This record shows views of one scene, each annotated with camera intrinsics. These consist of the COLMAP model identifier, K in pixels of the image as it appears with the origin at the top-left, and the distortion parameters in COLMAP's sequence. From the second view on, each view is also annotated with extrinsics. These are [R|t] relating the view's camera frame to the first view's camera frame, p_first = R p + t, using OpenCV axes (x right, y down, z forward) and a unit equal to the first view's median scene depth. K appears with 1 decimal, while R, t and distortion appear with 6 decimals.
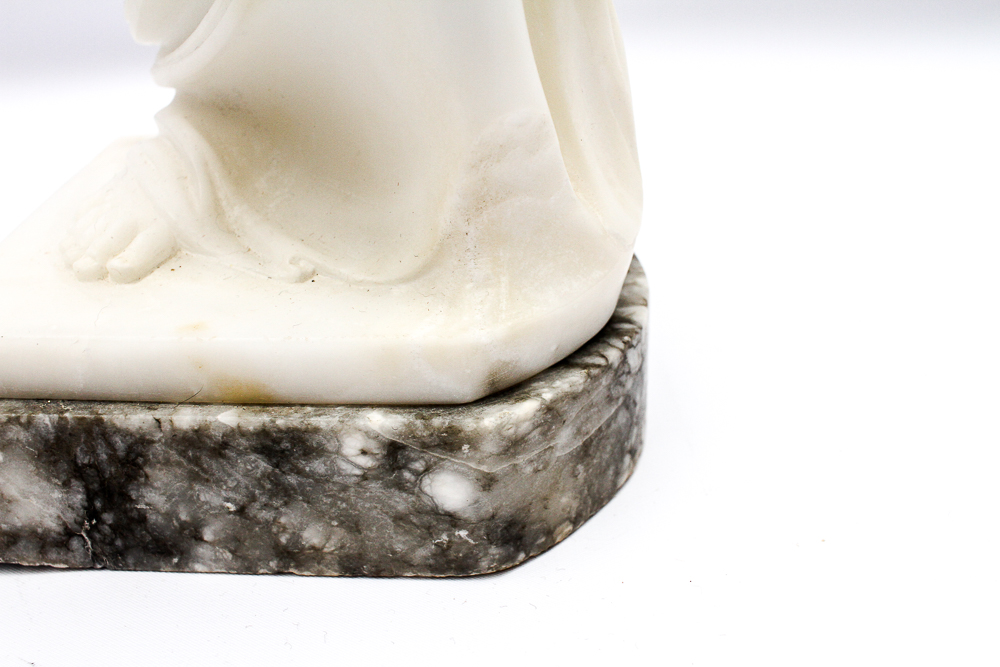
lens RADIAL K [[1145.1, 0, 495.2], [0, 1145.1, 337.6], [0, 0, 1]] dist [-0.099813, 0.000000]
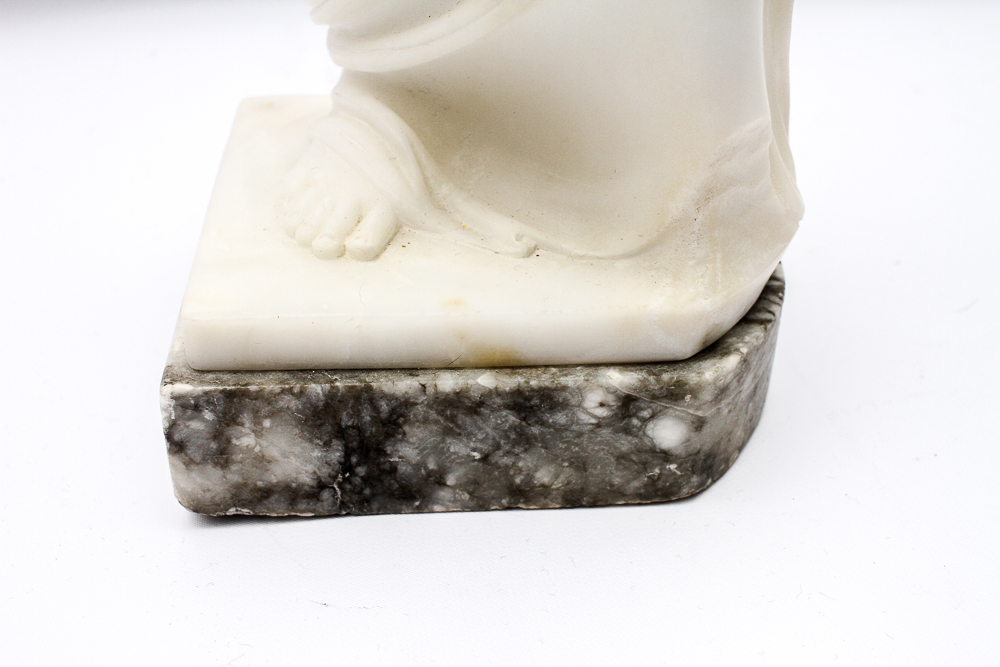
lens RADIAL K [[1145.1, 0, 501.1], [0, 1145.1, 329.5], [0, 0, 1]] dist [-0.099813, 0.000000]
pose [[0.987908, -0.033878, 0.151297, -0.377836], [0.019373, 0.995161, 0.096332, -0.088624], [-0.153829, -0.092236, 0.983783, -0.129979]]
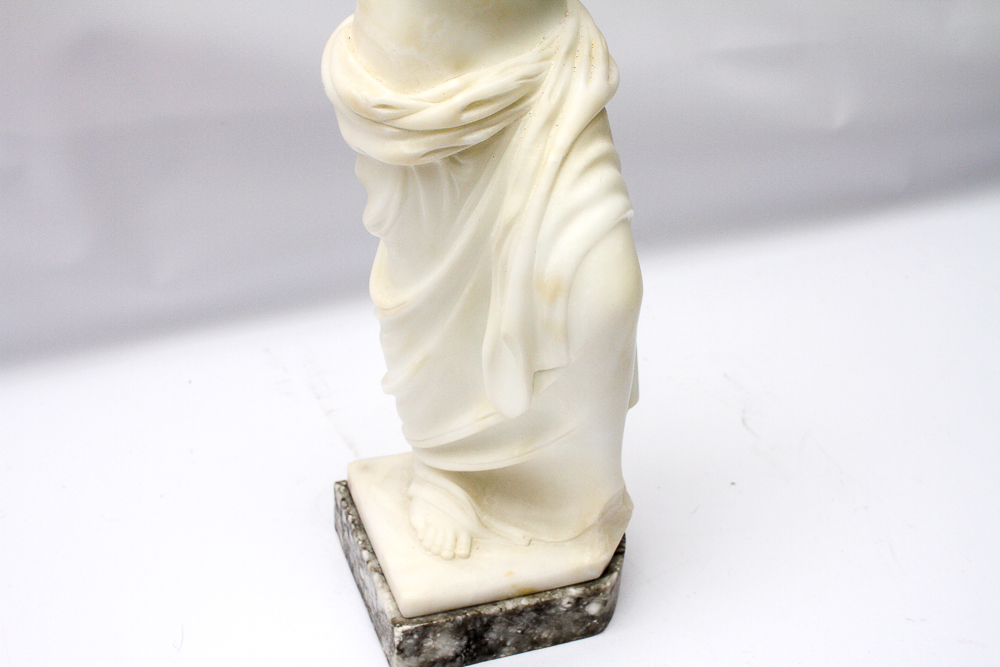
lens RADIAL K [[1145.1, 0, 499.6], [0, 1145.1, 335.5], [0, 0, 1]] dist [-0.099813, 0.000000]
pose [[0.907020, -0.132246, 0.399781, -1.276501], [0.113456, 0.991044, 0.070426, -0.757058], [-0.405514, -0.018520, 0.913901, -1.474133]]
